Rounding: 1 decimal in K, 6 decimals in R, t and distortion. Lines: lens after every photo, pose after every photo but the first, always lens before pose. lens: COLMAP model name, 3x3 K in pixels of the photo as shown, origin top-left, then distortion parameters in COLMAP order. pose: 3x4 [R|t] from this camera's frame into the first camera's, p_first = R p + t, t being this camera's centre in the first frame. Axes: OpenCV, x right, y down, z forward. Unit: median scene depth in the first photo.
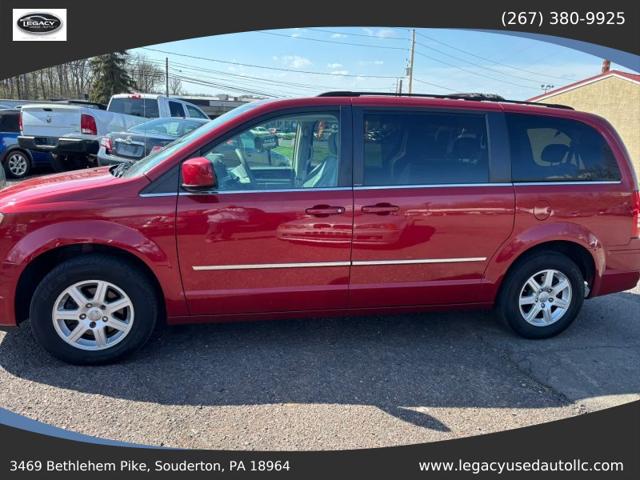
lens RADIAL K [[493.7, 0, 320.3], [0, 493.7, 236.6], [0, 0, 1]] dist [0.021317, -0.002536]
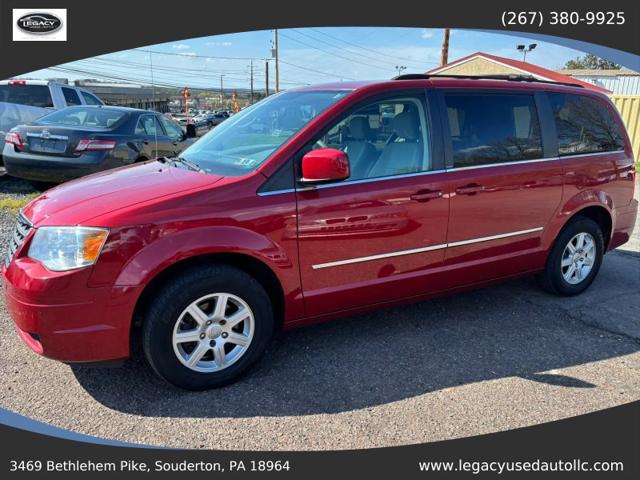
lens RADIAL K [[491.7, 0, 323.2], [0, 491.7, 242.7], [0, 0, 1]] dist [0.021075, -0.005454]
pose [[0.958489, -0.103347, 0.265741, -0.472015], [0.091200, 0.994161, 0.057683, -0.034343], [-0.270150, -0.031053, 0.962317, 0.096377]]
